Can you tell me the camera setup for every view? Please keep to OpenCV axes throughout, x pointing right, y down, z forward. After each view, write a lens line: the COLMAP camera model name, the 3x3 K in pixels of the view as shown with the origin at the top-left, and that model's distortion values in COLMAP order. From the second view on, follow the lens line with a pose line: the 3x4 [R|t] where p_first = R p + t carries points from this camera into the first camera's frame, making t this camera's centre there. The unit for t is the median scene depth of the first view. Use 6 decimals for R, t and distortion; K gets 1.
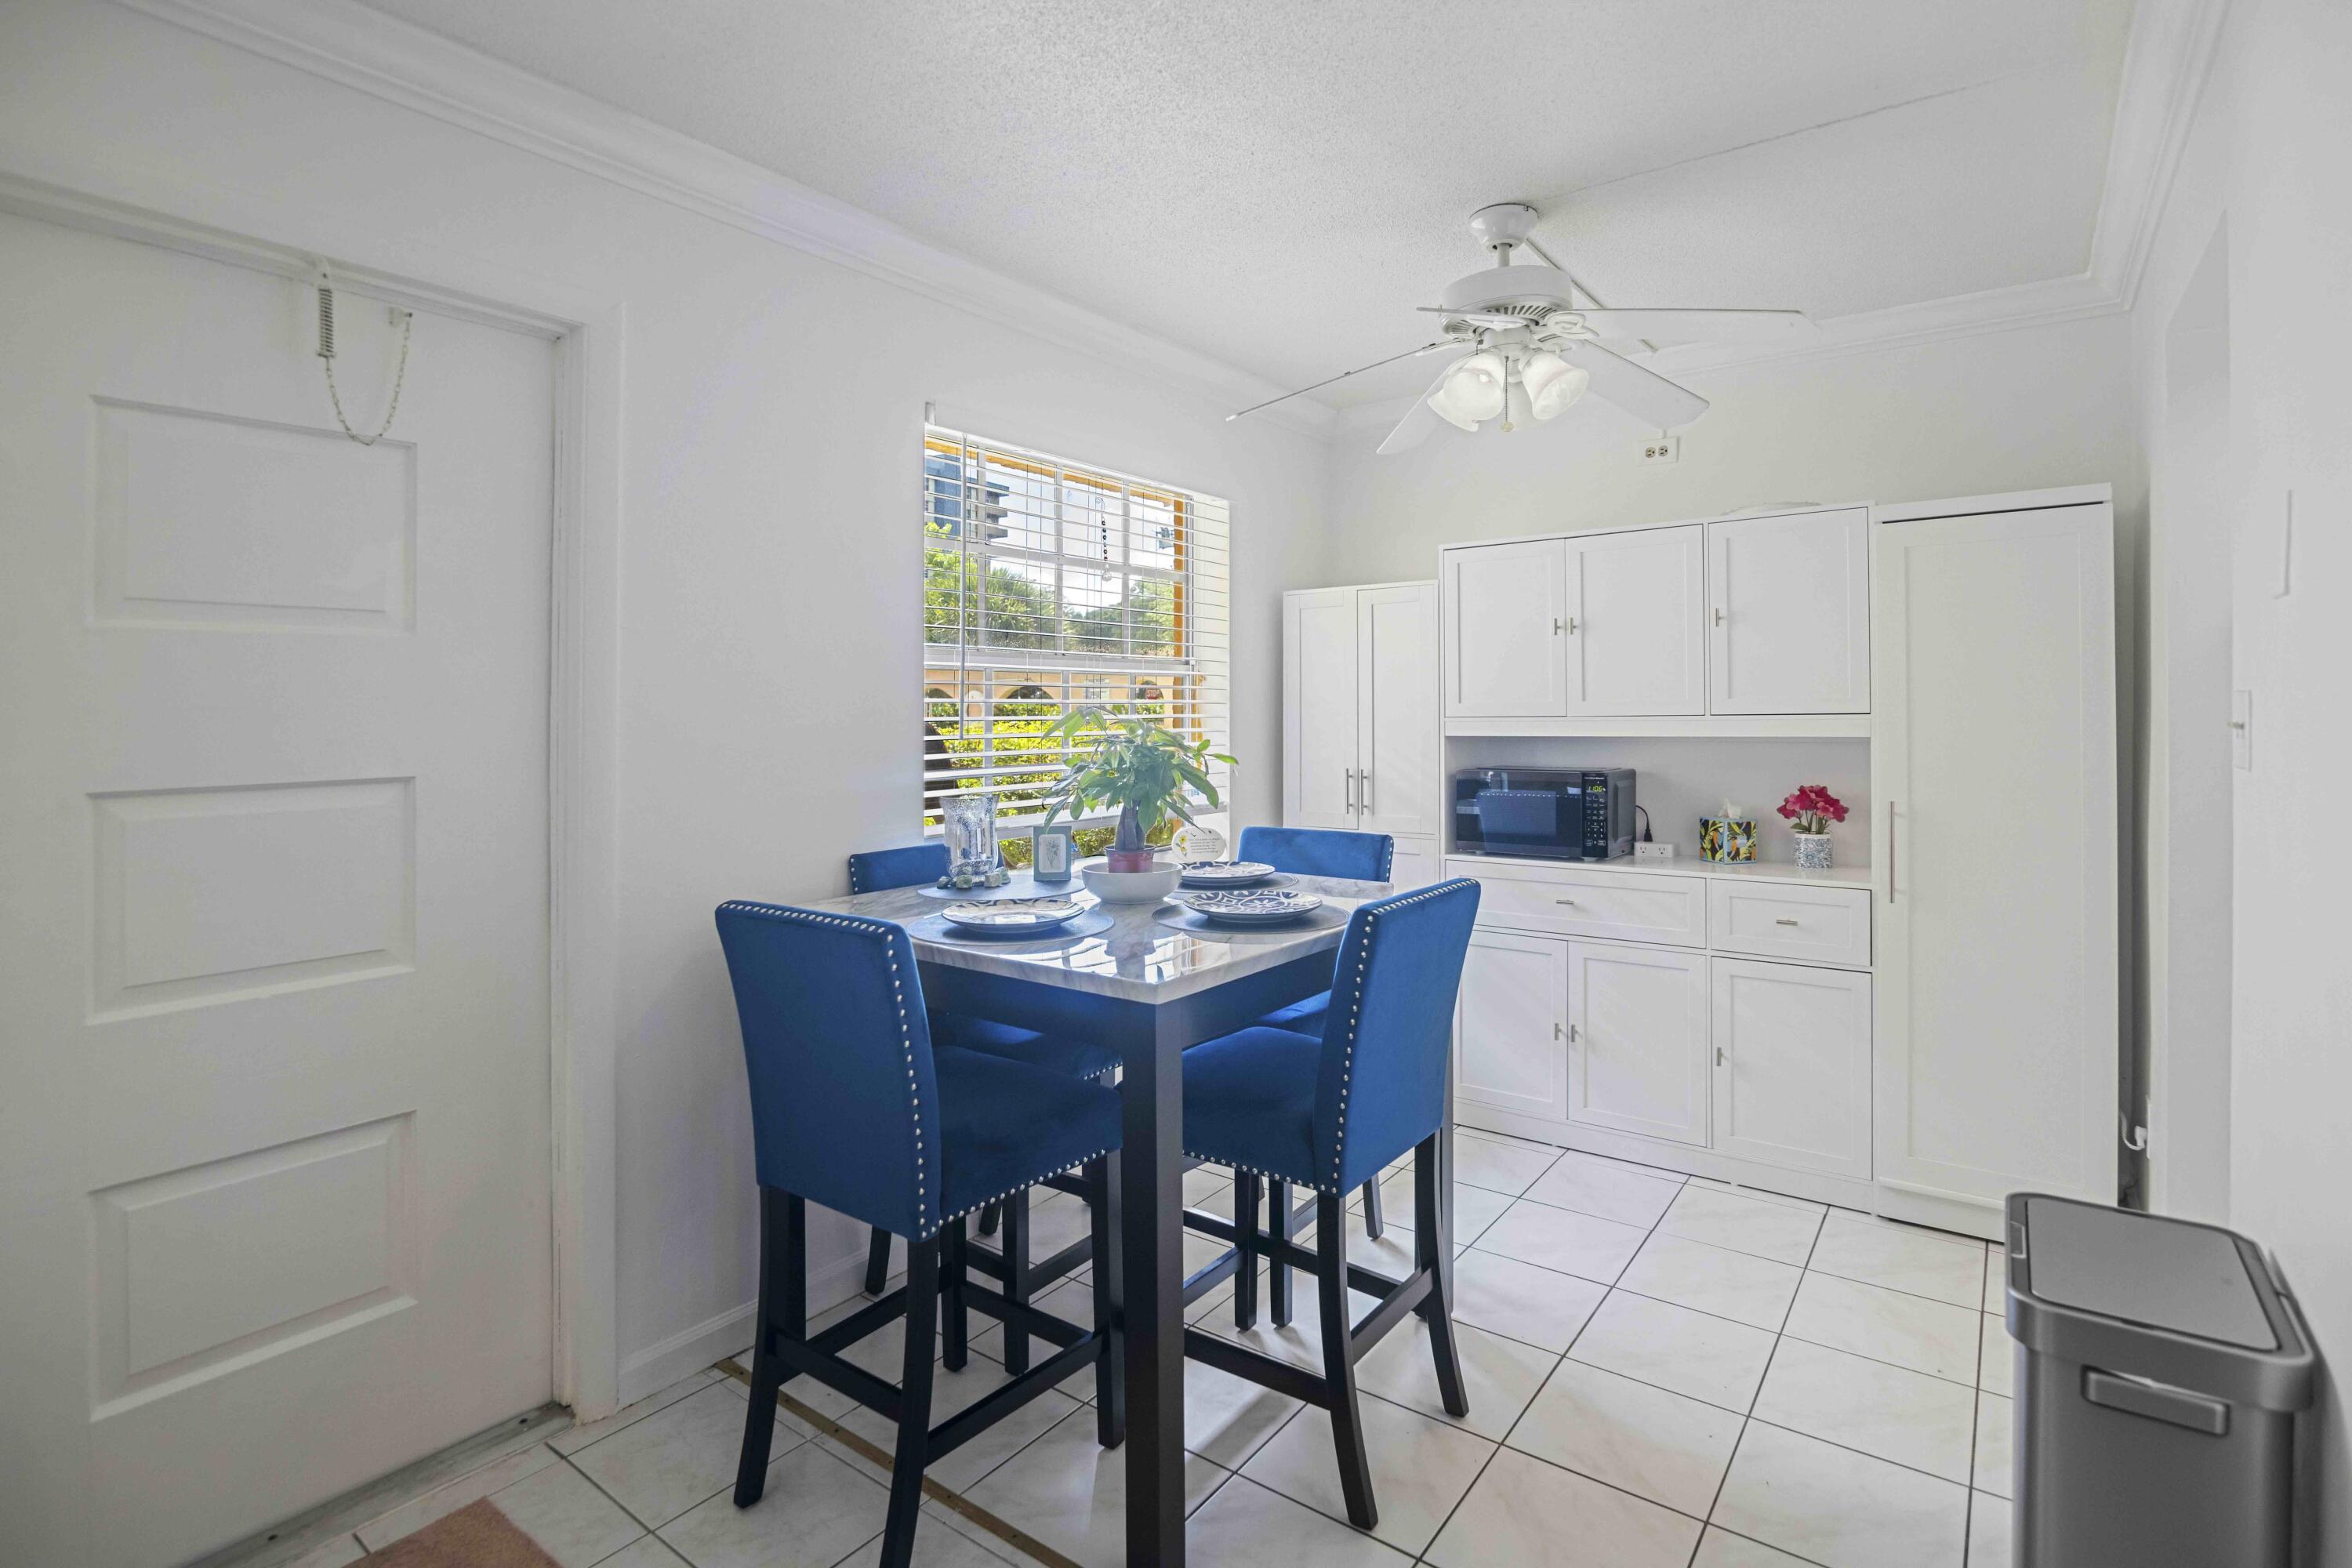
lens RADIAL K [[1094.1, 0, 1126.7], [0, 1094.1, 688.2], [0, 0, 1]] dist [-0.020157, 0.000127]
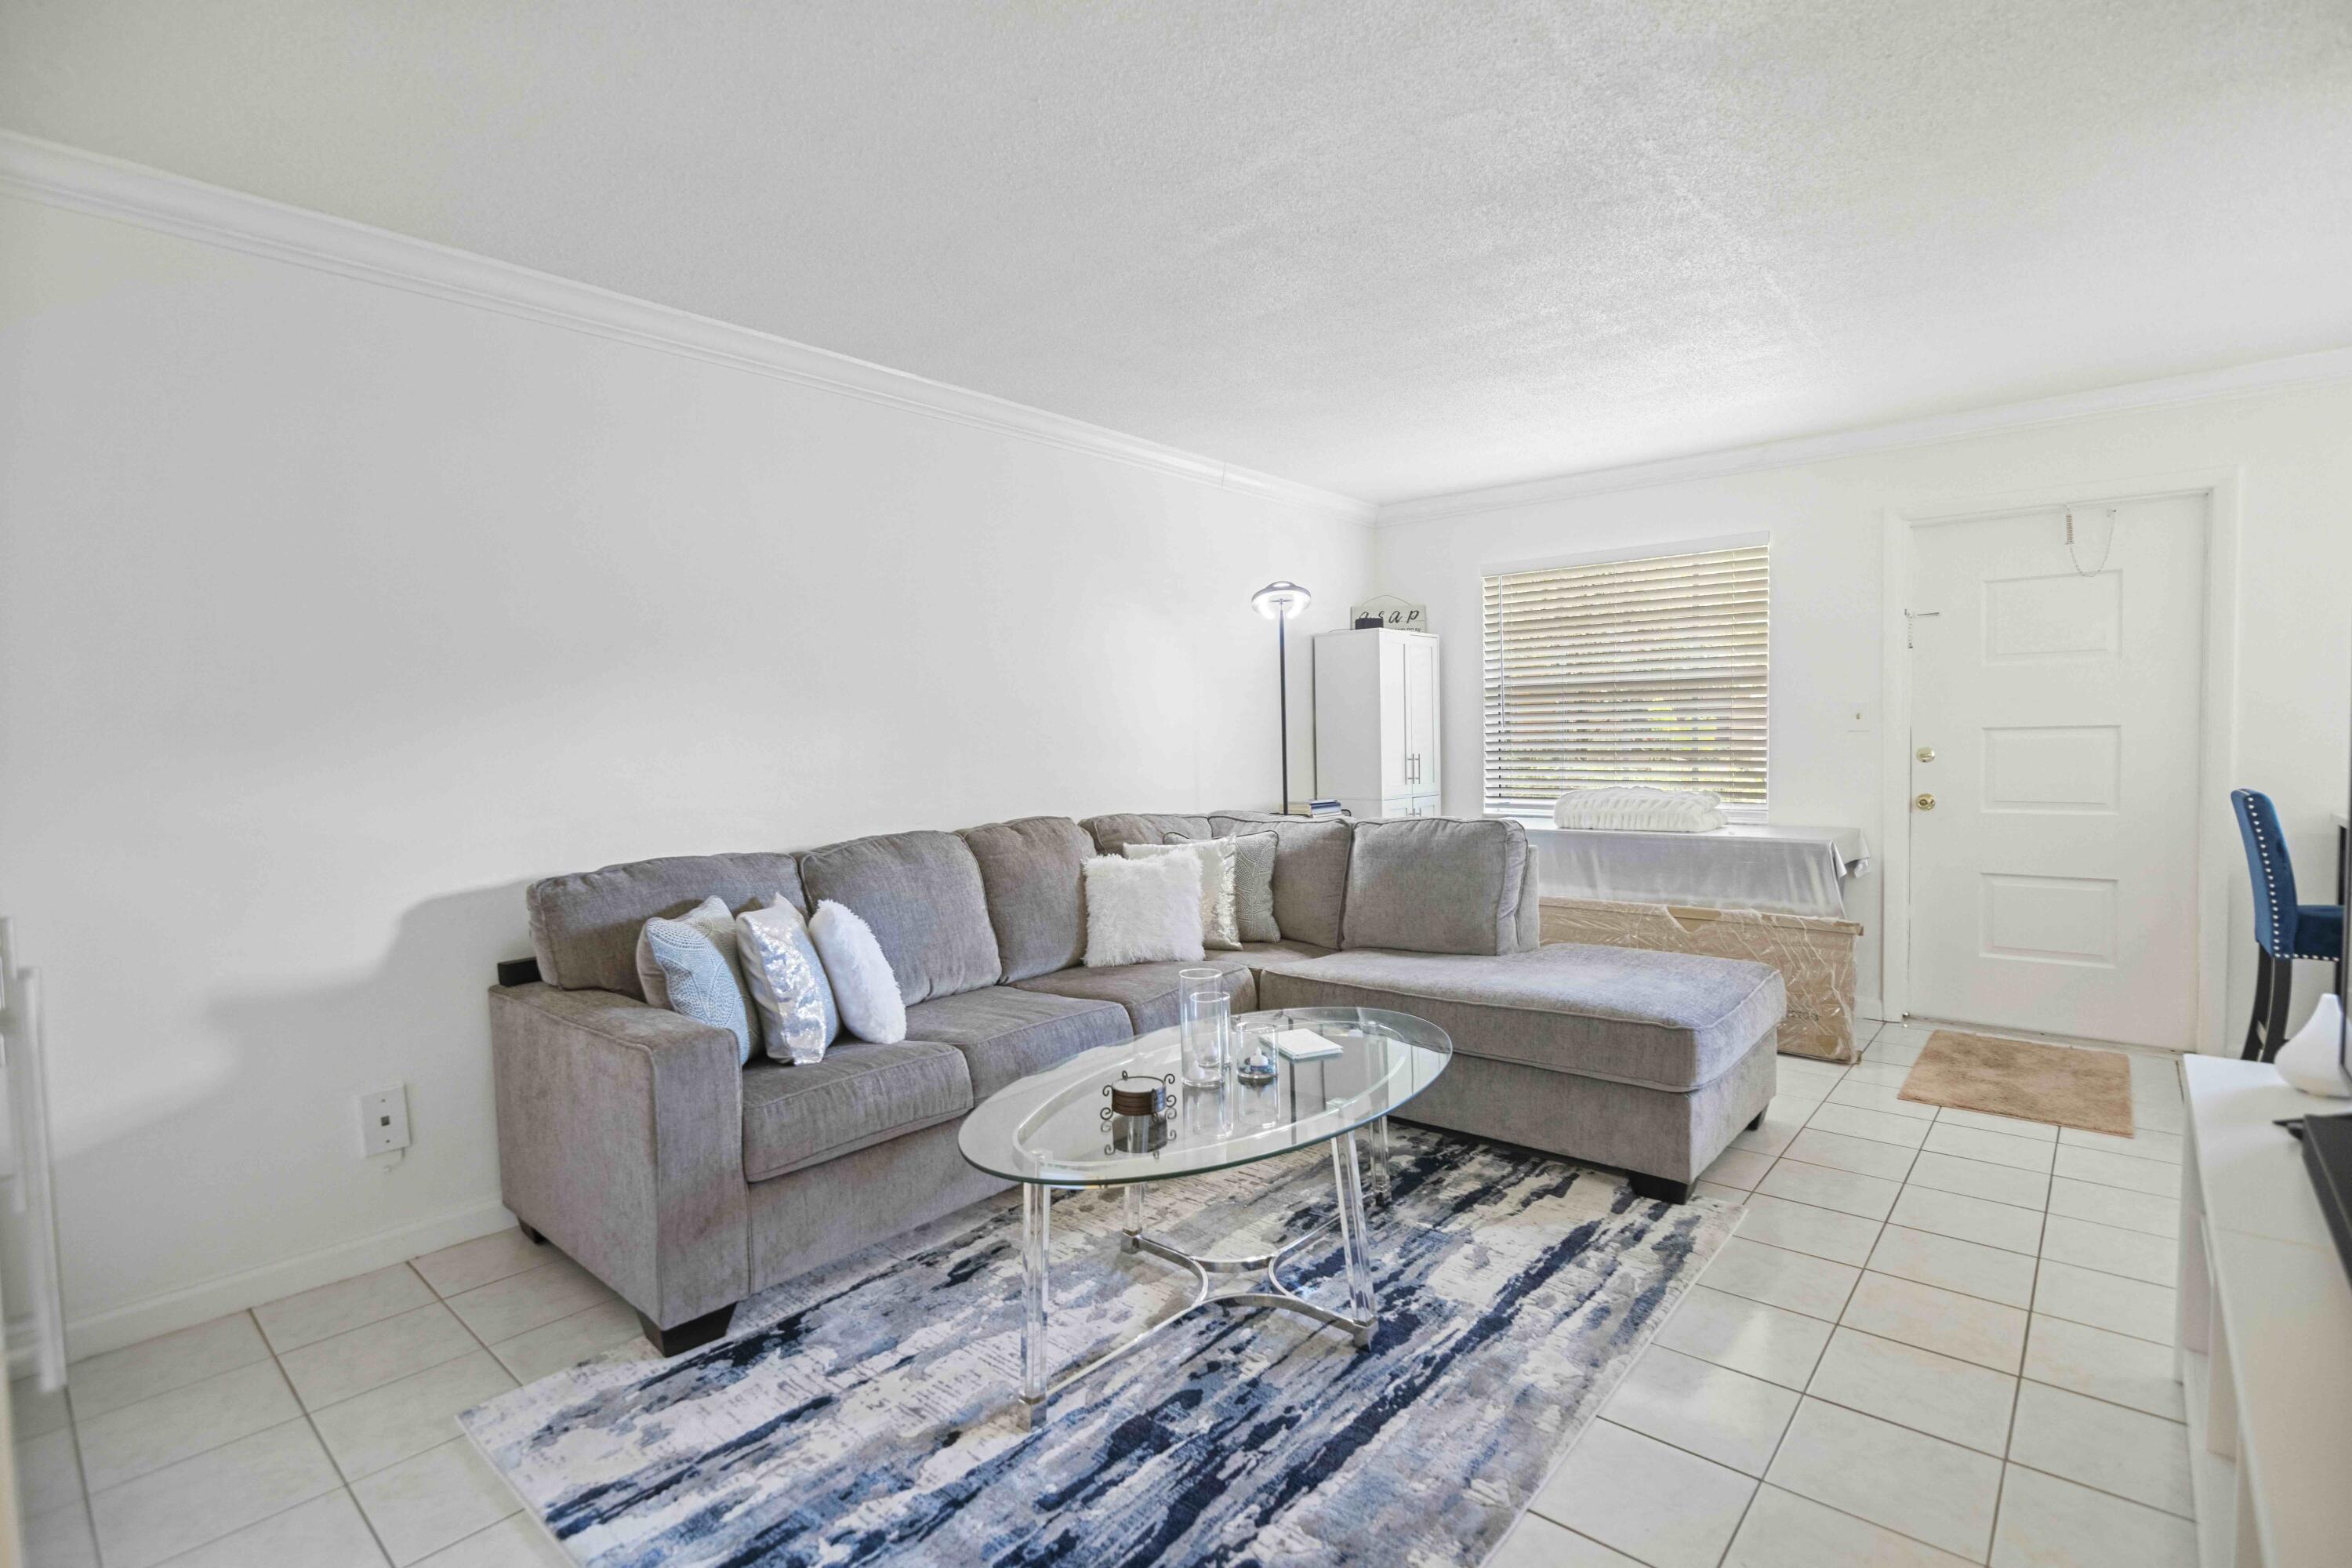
lens RADIAL K [[1088.5, 0, 1176.0], [0, 1088.5, 784.0], [0, 0, 1]] dist [-0.021274, -0.000071]
pose [[-0.028835, 0.039307, -0.998811, 1.518741], [0.031807, 0.998757, 0.038386, 0.056560], [0.999078, -0.030662, -0.030050, -0.812068]]
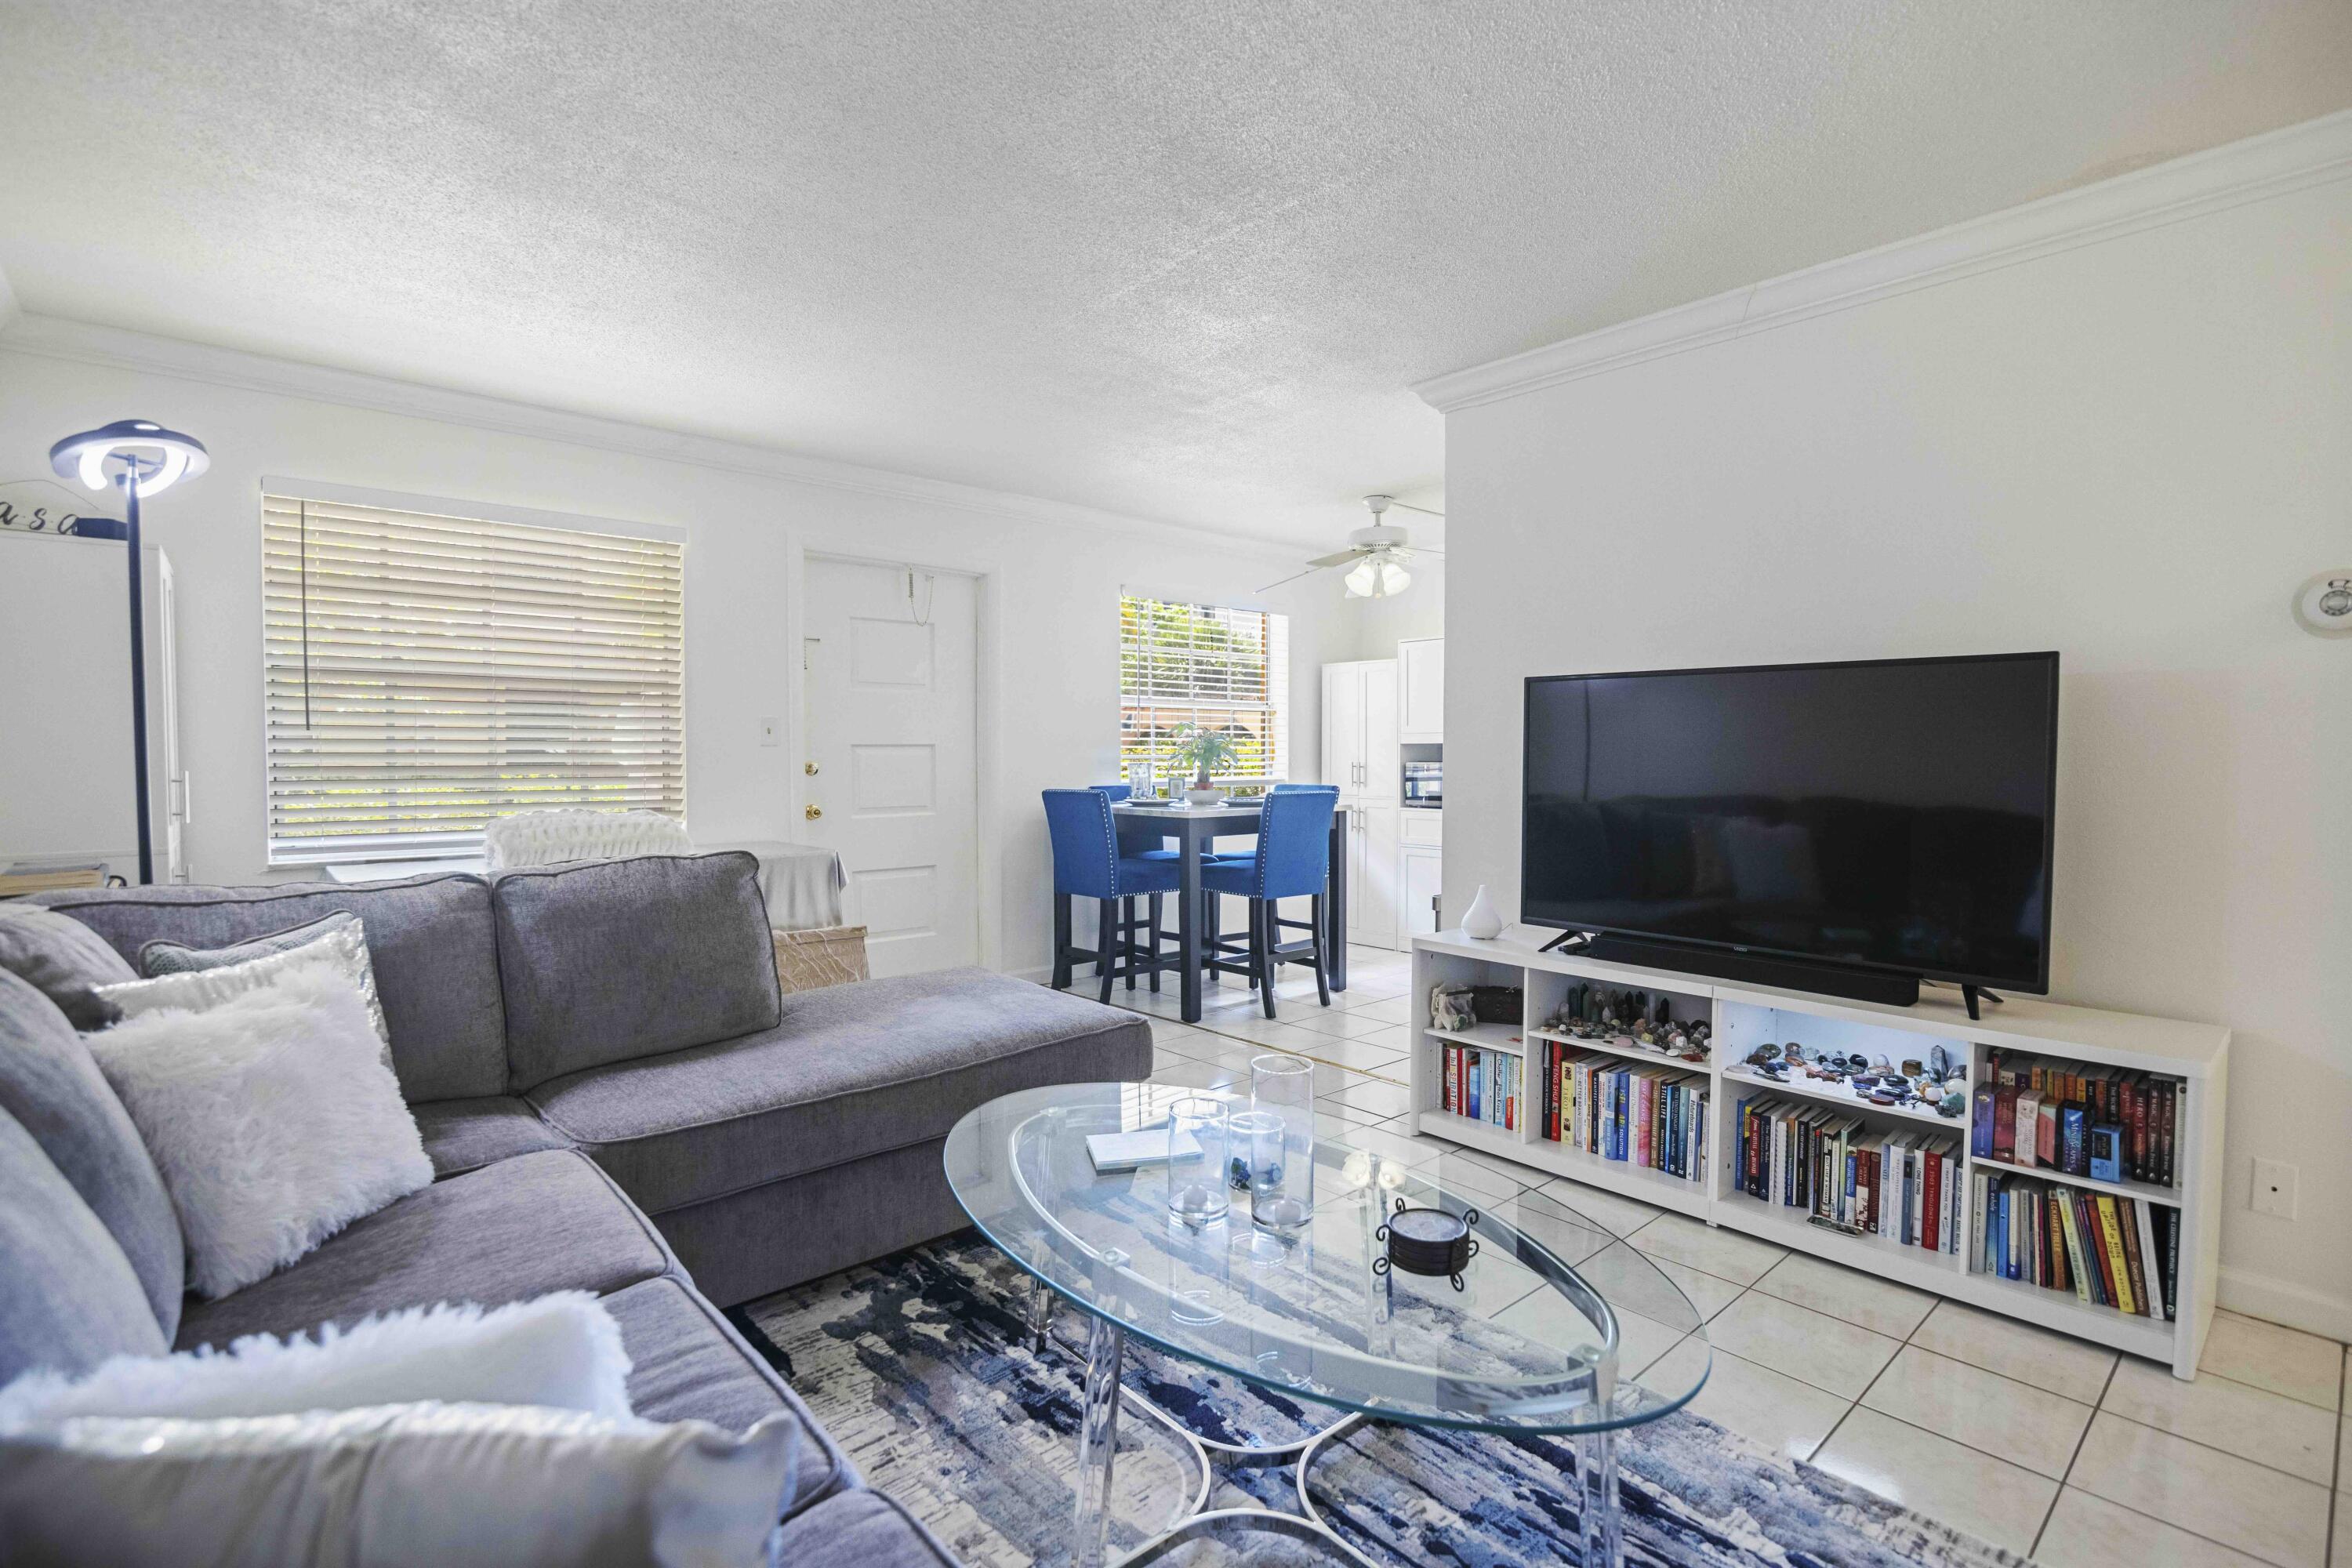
lens RADIAL K [[1088.5, 0, 1176.0], [0, 1088.5, 784.0], [0, 0, 1]] dist [-0.021274, -0.000071]
pose [[0.986996, 0.008377, -0.160525, 0.397370], [-0.001081, 0.998964, 0.045484, 0.054453], [0.160739, -0.044719, 0.985983, -1.641645]]
